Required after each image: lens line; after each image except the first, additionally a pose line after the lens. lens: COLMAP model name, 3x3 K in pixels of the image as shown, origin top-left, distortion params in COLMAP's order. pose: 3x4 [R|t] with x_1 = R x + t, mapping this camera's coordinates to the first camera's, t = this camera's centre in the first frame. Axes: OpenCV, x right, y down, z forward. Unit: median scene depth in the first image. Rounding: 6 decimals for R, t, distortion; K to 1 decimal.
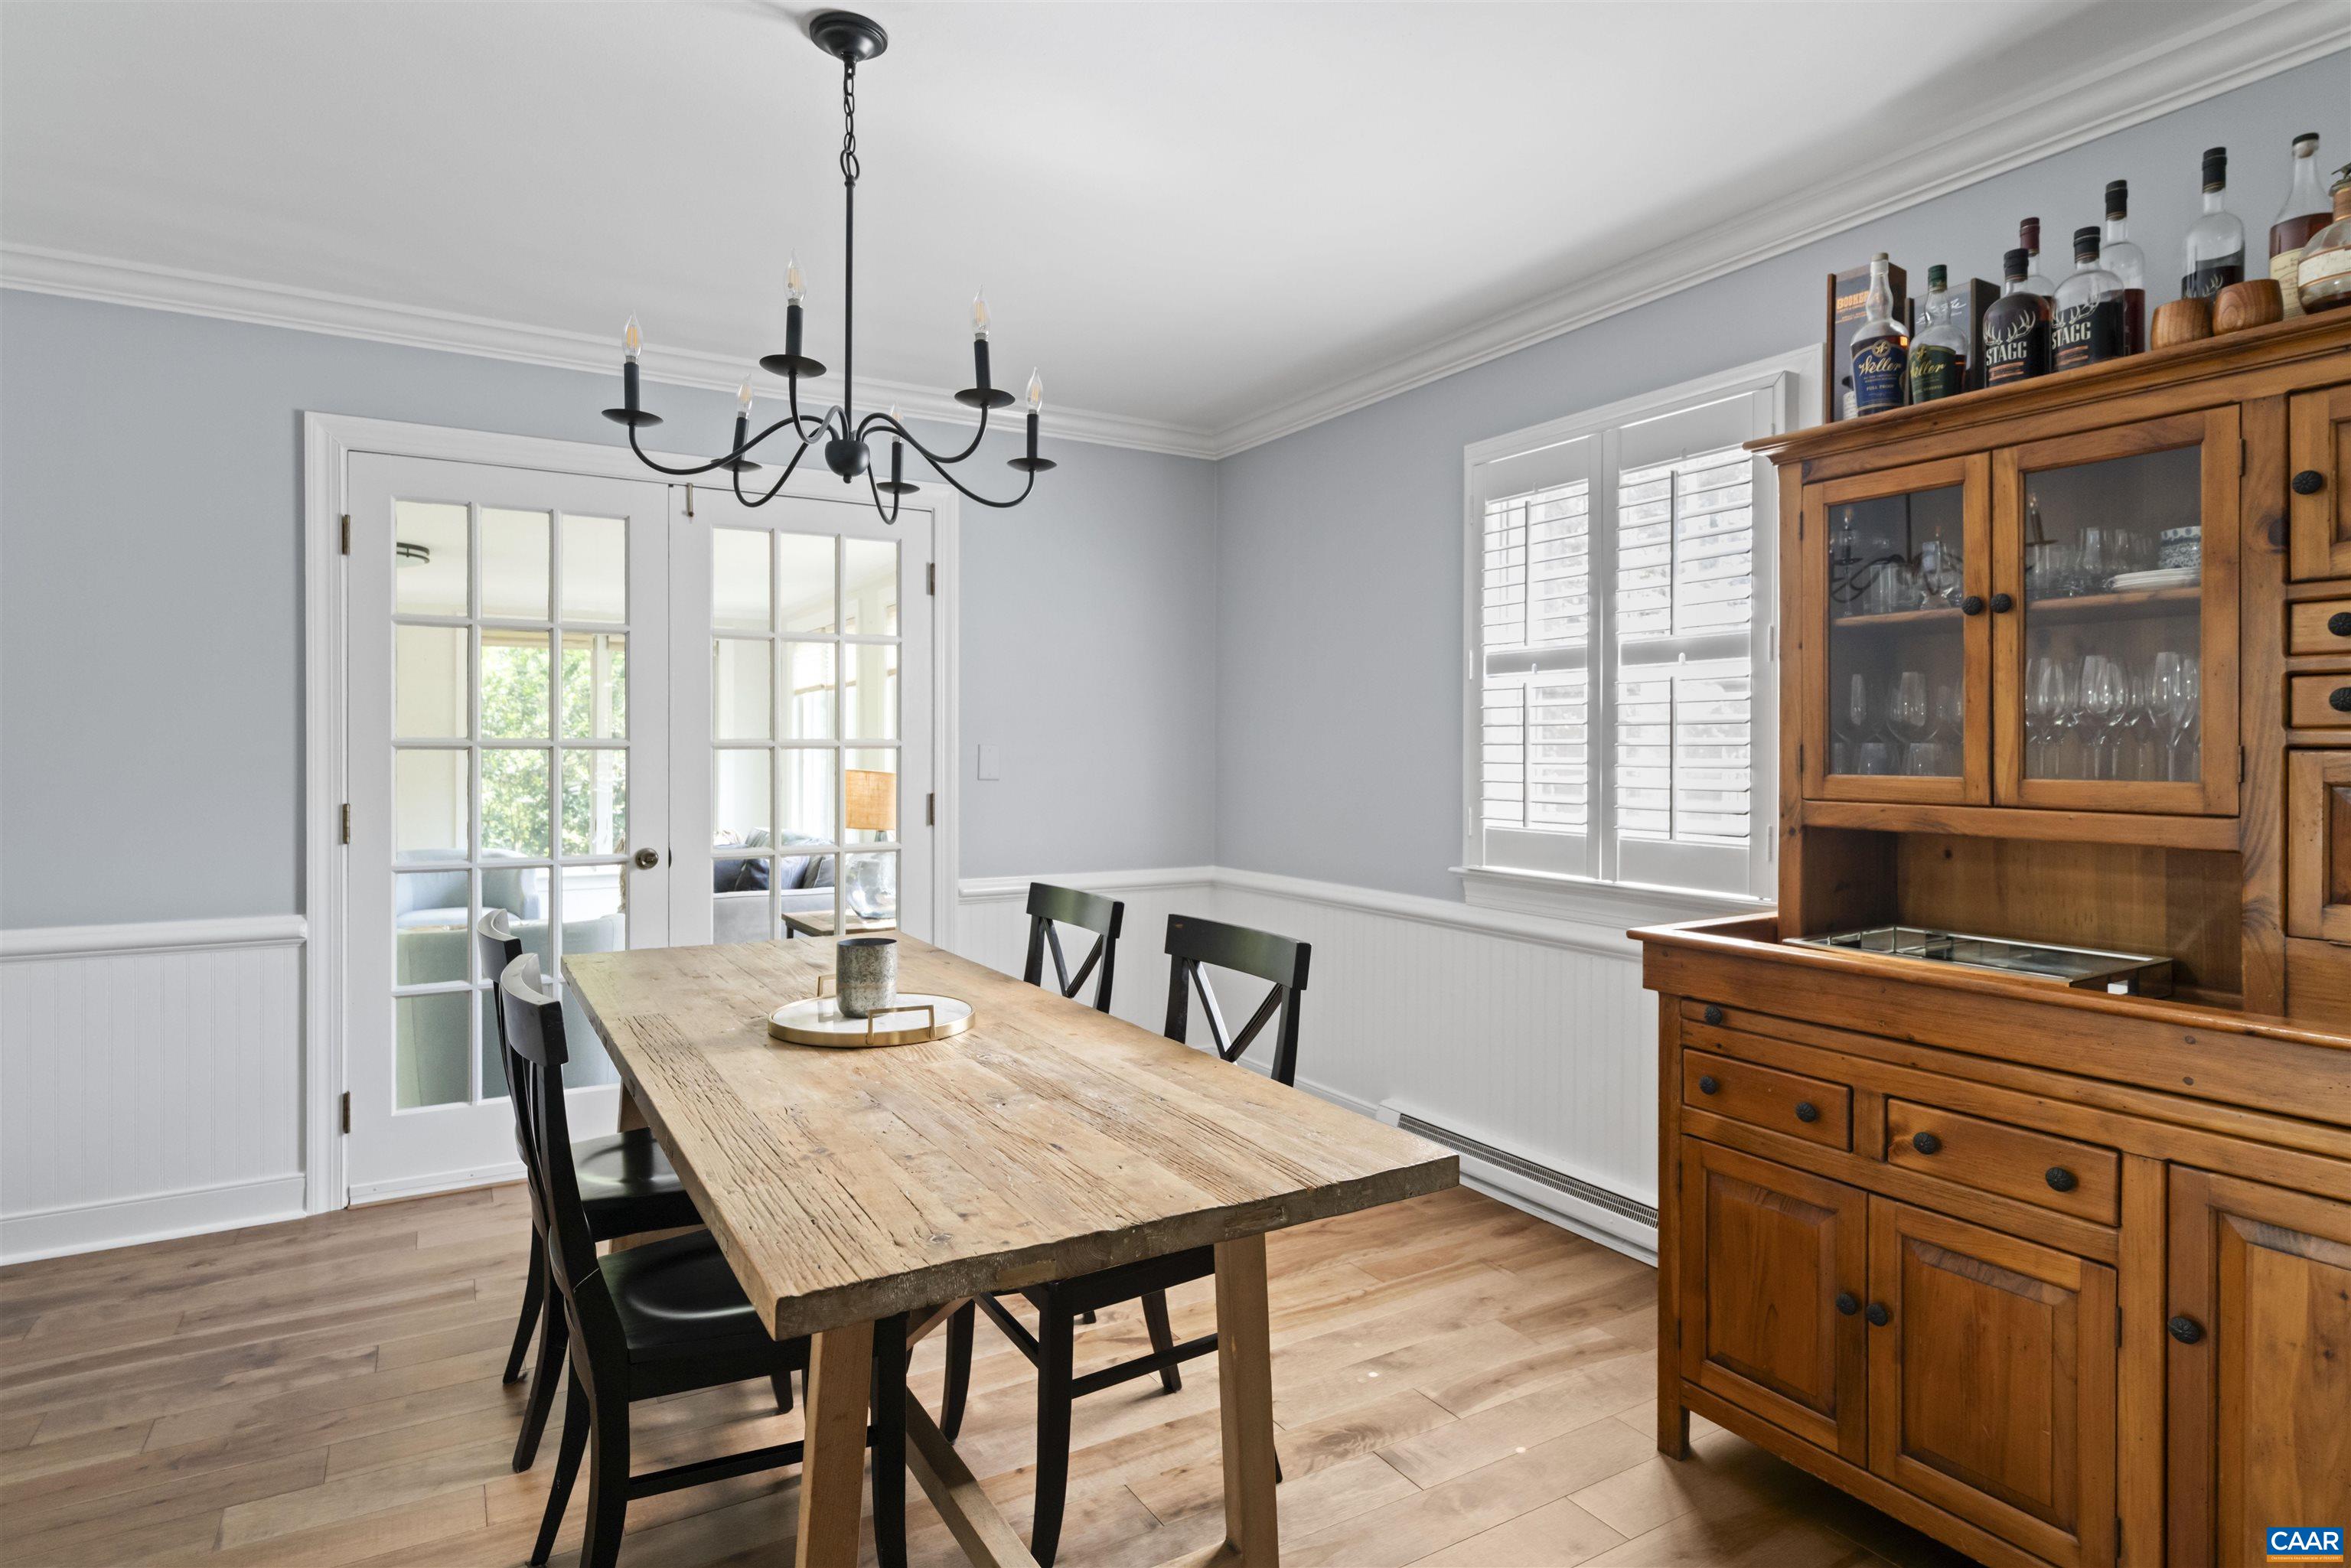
lens RADIAL K [[1257.9, 0, 1183.3], [0, 1257.9, 755.4], [0, 0, 1]] dist [-0.001324, -0.000111]
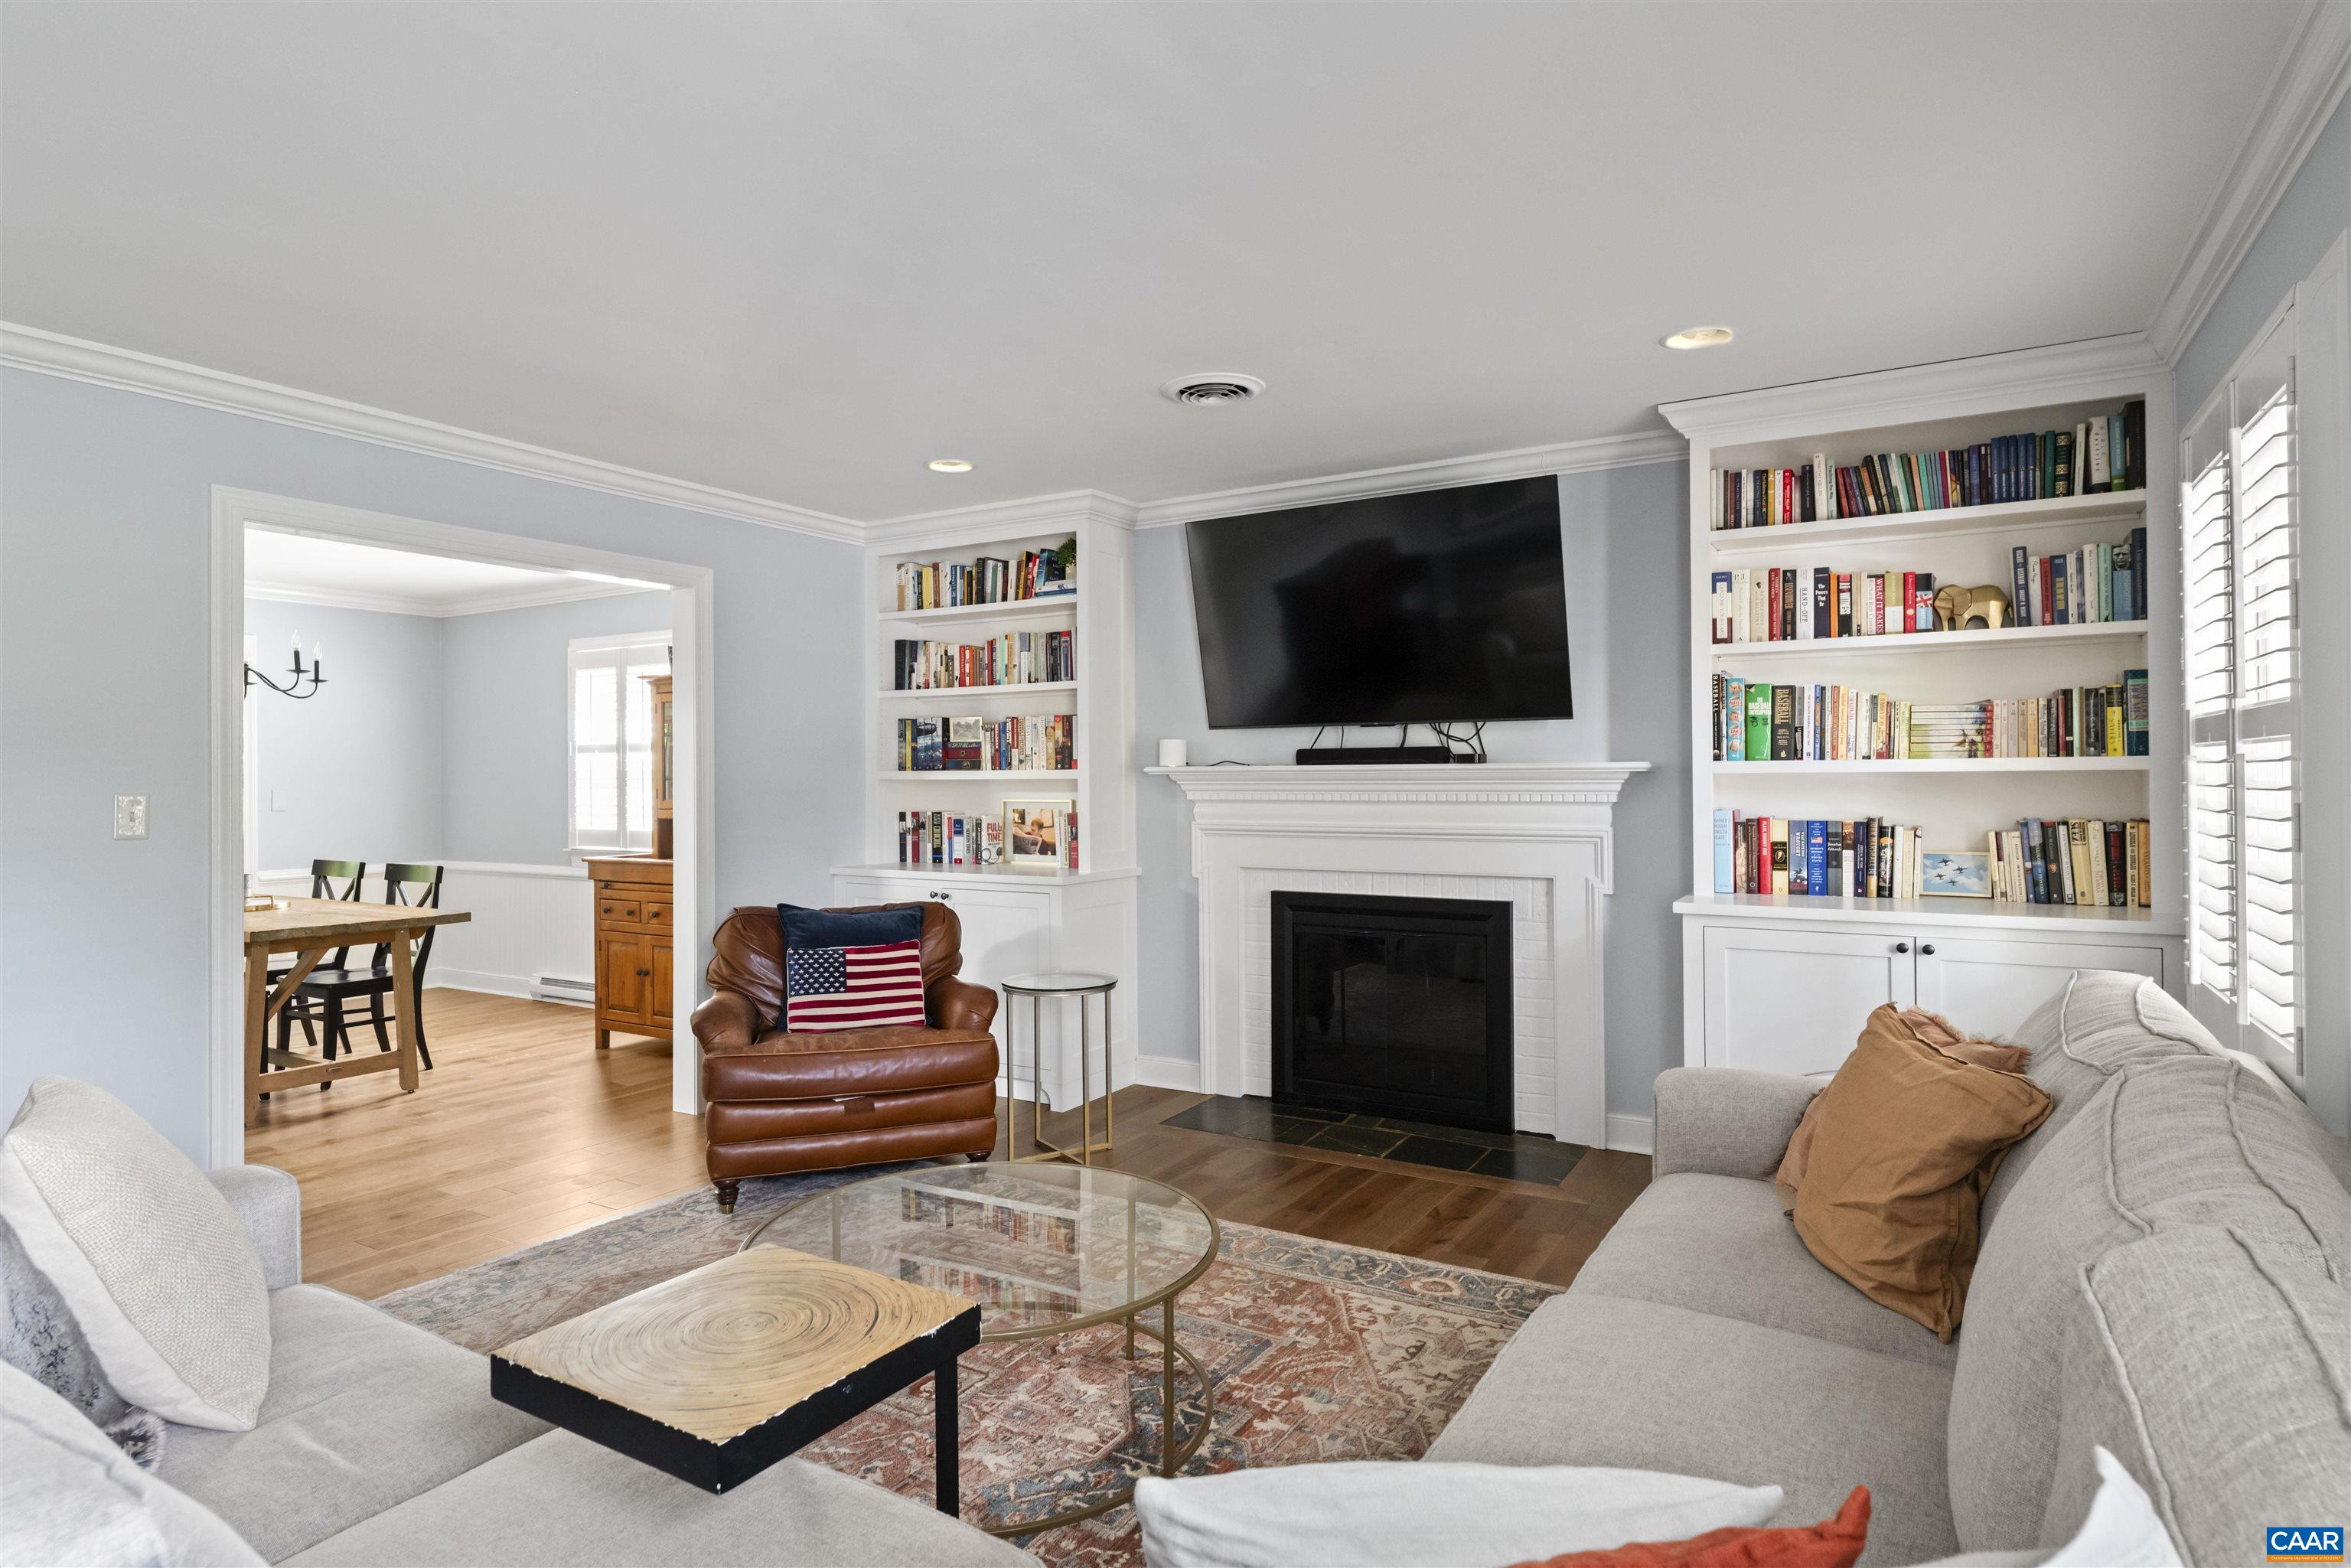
lens RADIAL K [[1263.8, 0, 1172.8], [0, 1263.8, 766.9], [0, 0, 1]] dist [-0.001655, -0.000432]
pose [[0.881893, -0.005756, 0.471414, 0.197288], [0.011739, 0.999884, -0.009753, -0.016684], [-0.471303, 0.014135, 0.881858, -2.028996]]
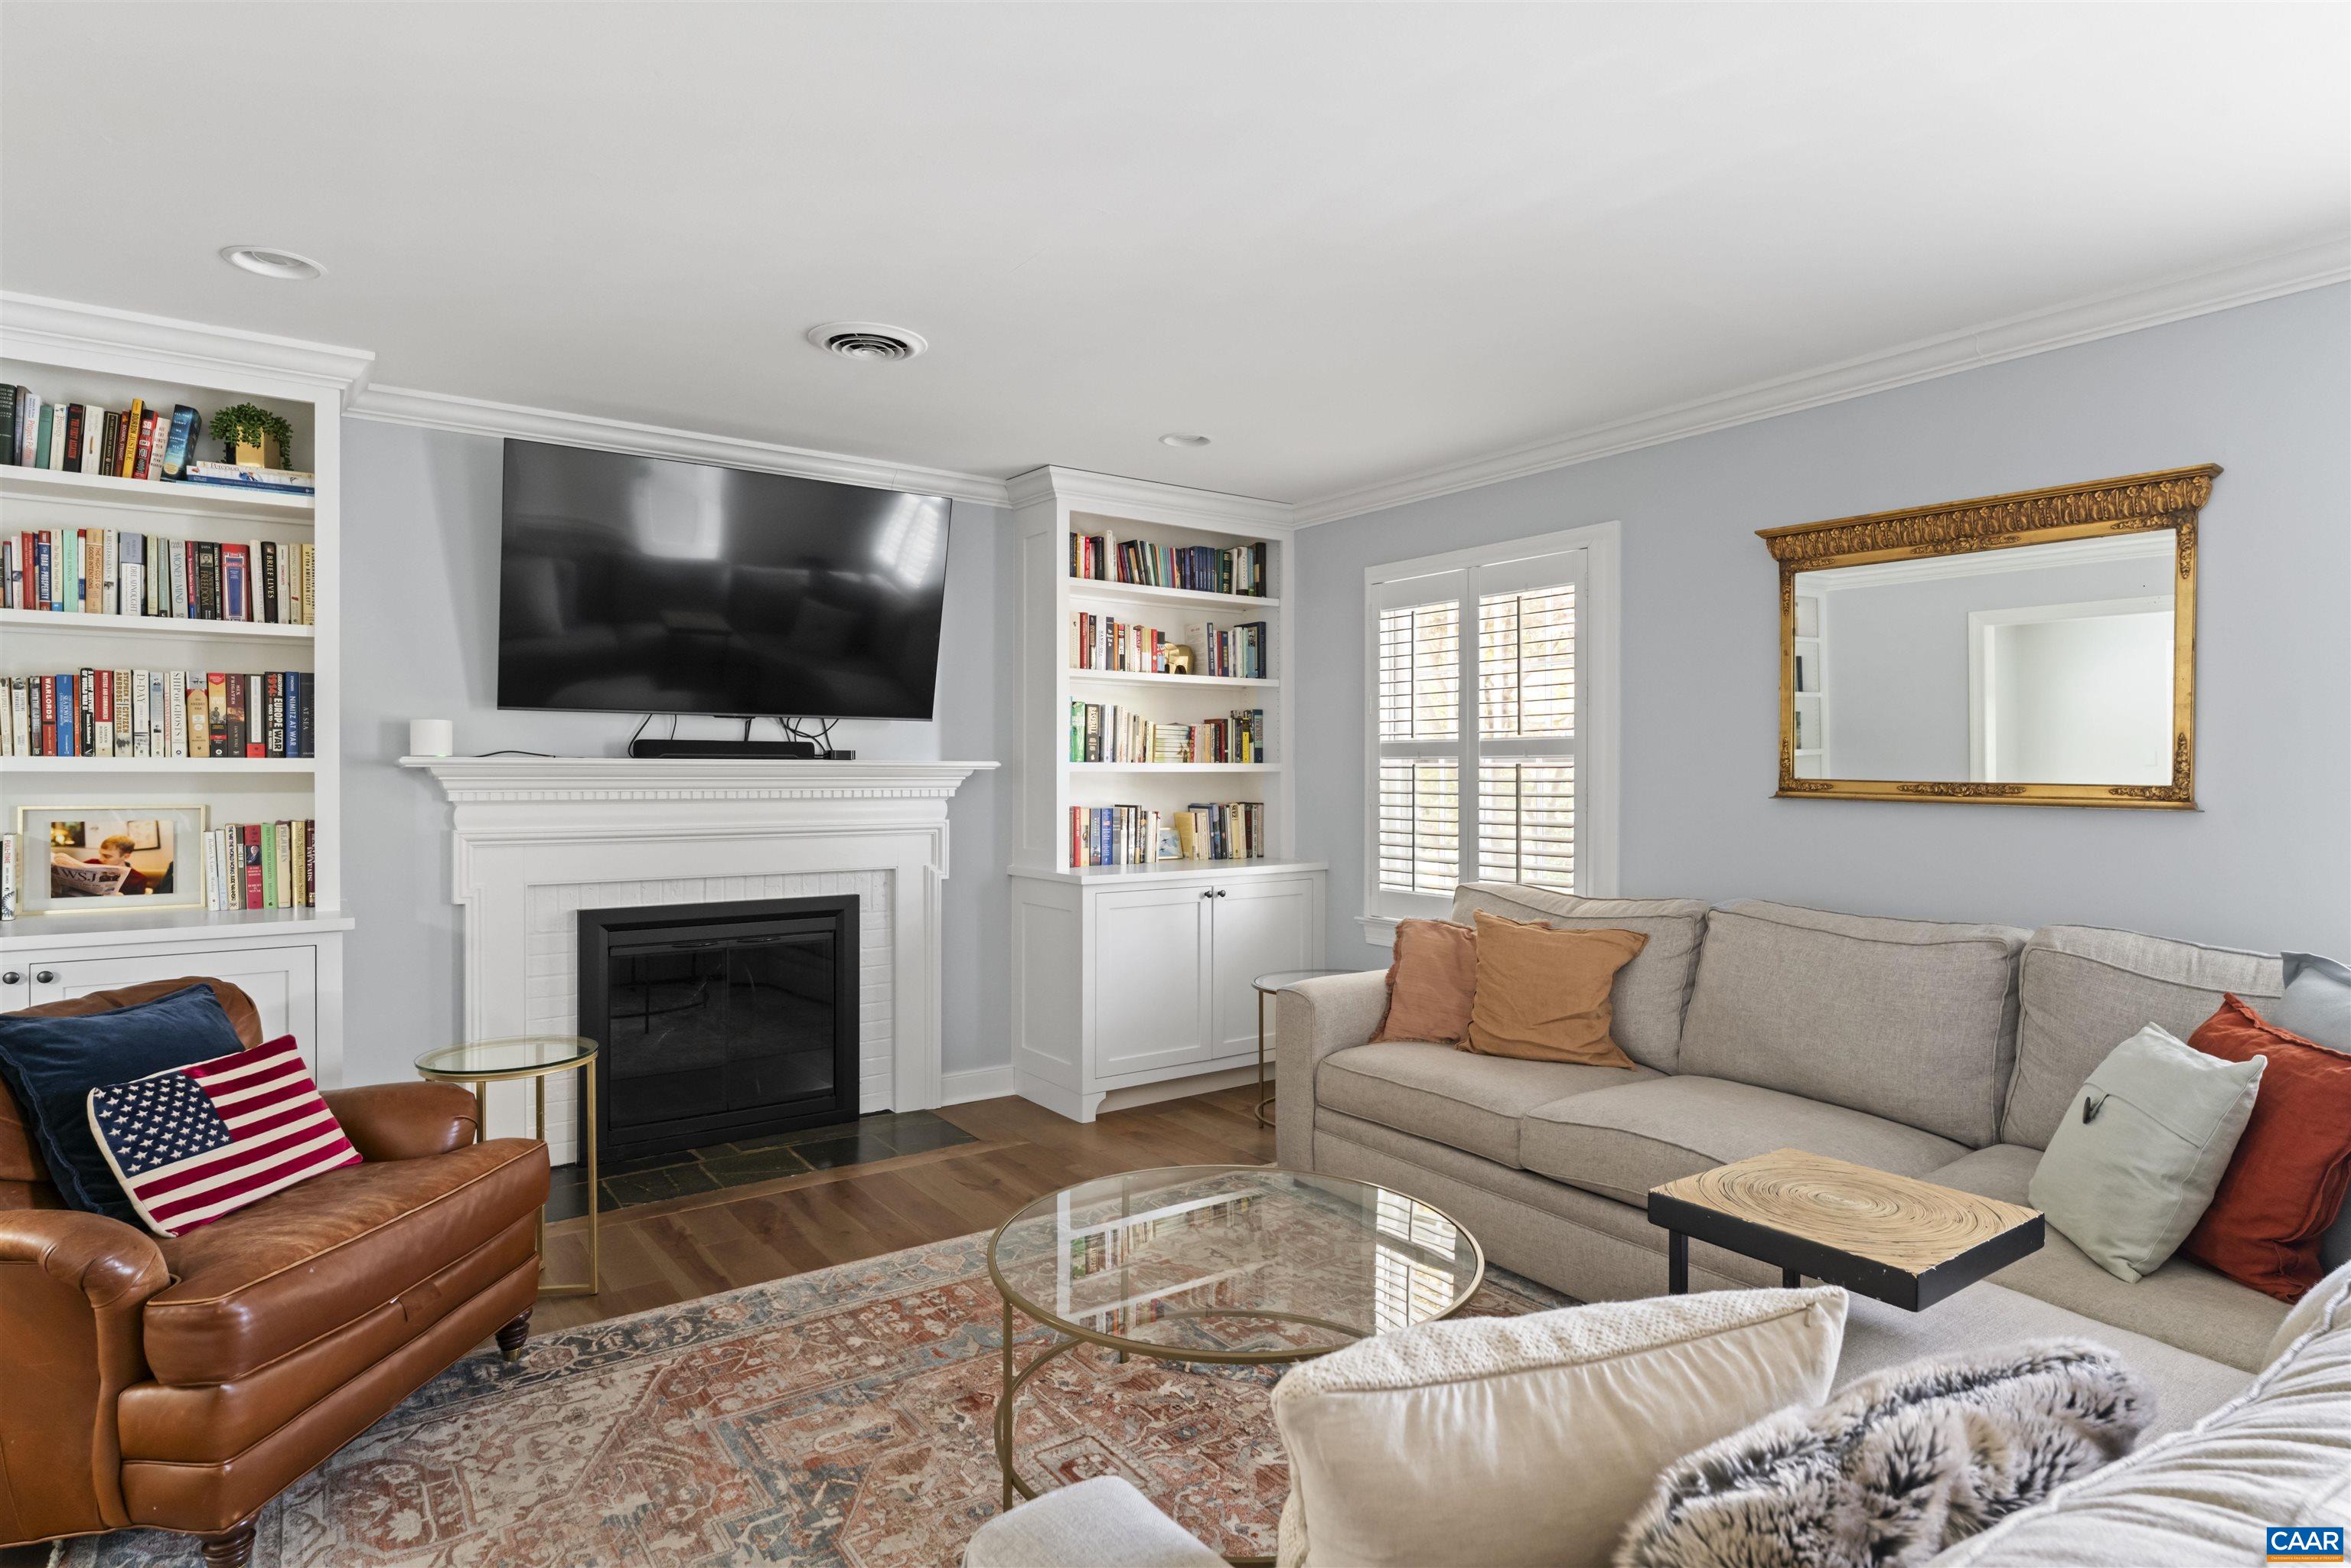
lens RADIAL K [[1242.2, 0, 1167.1], [0, 1242.2, 774.5], [0, 0, 1]] dist [0.000320, -0.000028]
pose [[-0.074094, -0.004340, 0.997242, -0.463220], [0.002837, 0.999986, 0.004562, -0.020672], [-0.997247, 0.003167, -0.074081, -0.846459]]
